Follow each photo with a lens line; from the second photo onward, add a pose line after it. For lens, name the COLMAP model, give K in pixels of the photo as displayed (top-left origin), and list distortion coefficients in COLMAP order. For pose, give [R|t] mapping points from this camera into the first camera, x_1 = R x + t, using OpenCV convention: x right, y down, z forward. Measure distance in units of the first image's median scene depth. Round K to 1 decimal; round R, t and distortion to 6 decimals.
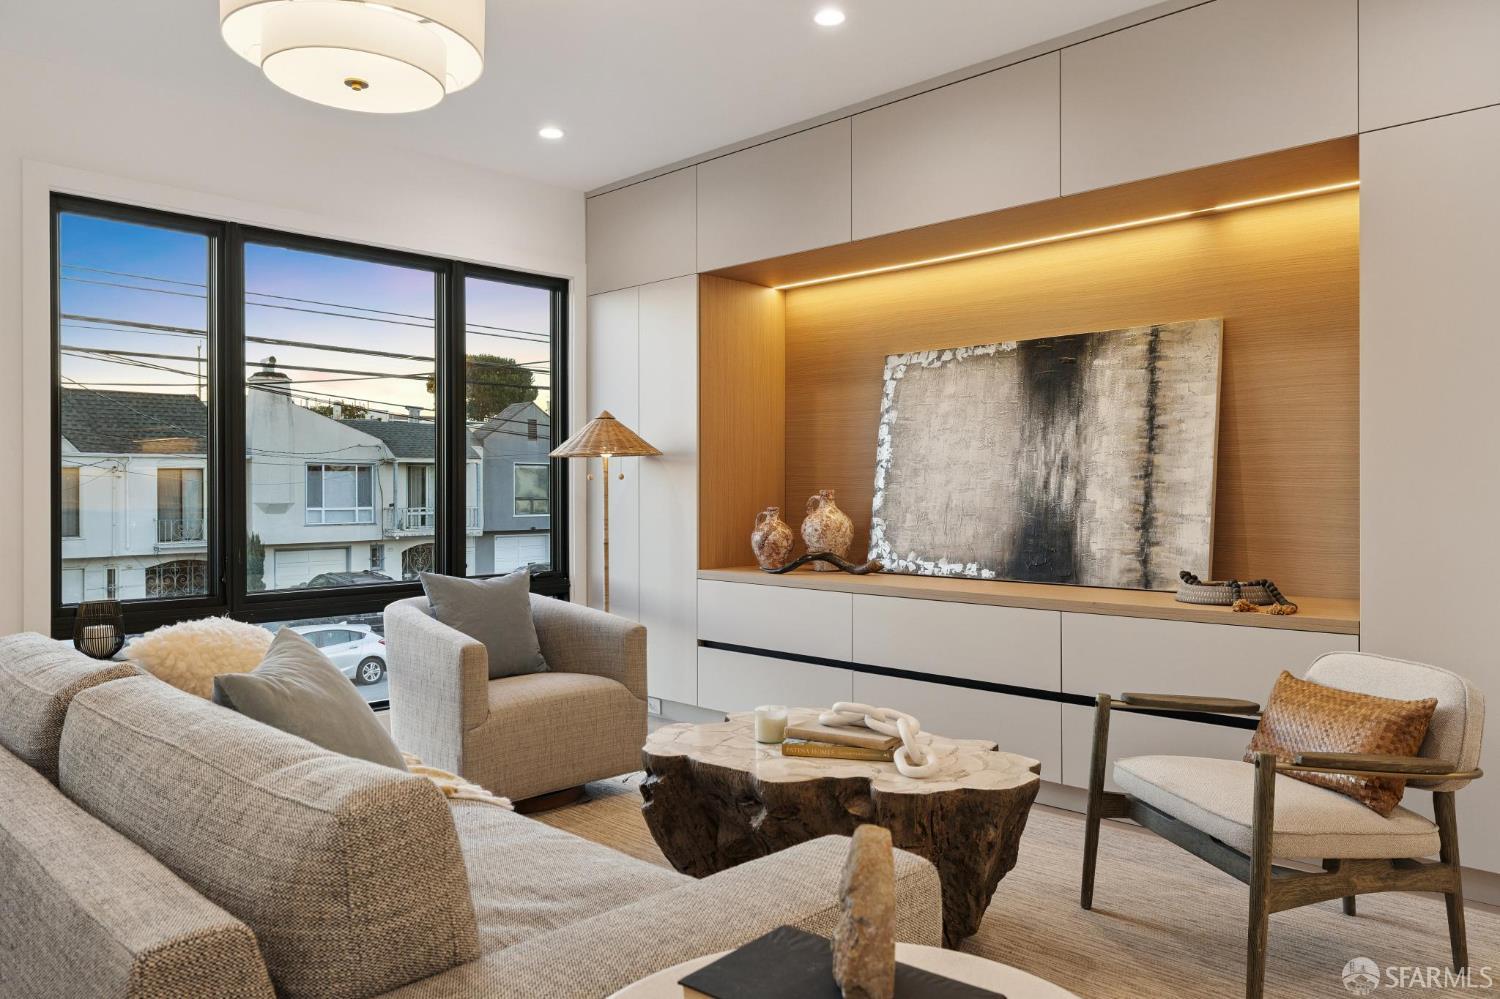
lens RADIAL K [[1085.0, 0, 749.9], [0, 1085.0, 494.7], [0, 0, 1]] dist [0.003173, 0.004599]
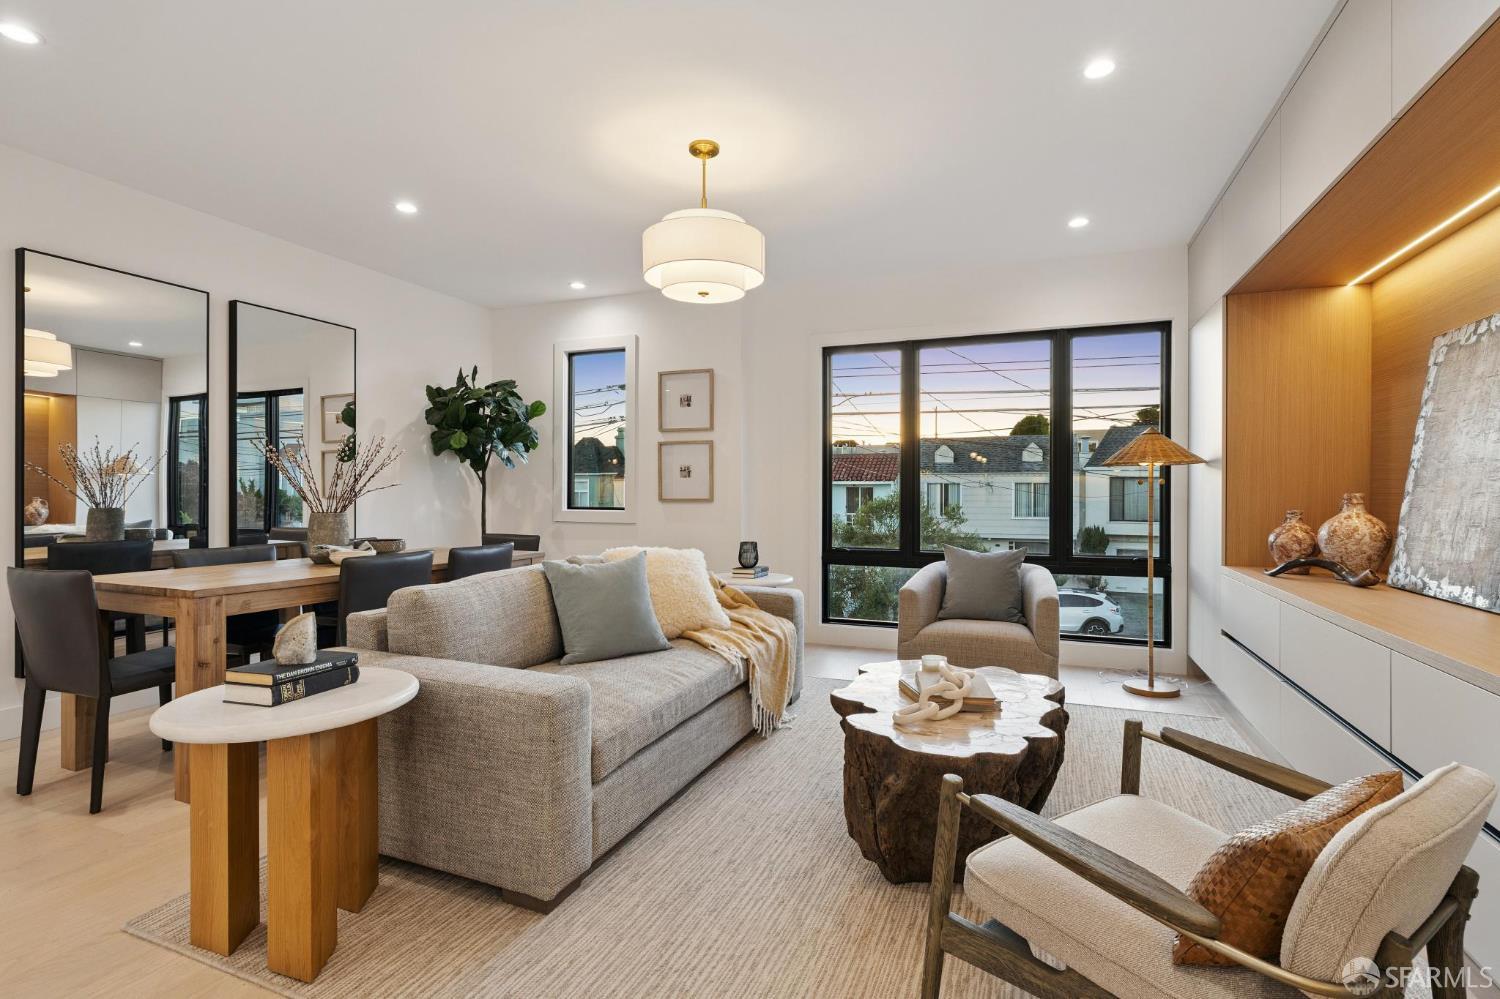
lens RADIAL K [[716.3, 0, 750.5], [0, 716.3, 499.1], [0, 0, 1]] dist [0.001880, 0.000239]
pose [[0.384498, 0.011420, -0.923055, 0.455860], [-0.001242, 0.999929, 0.011854, -0.006395], [0.923125, -0.003411, 0.384485, 0.290748]]
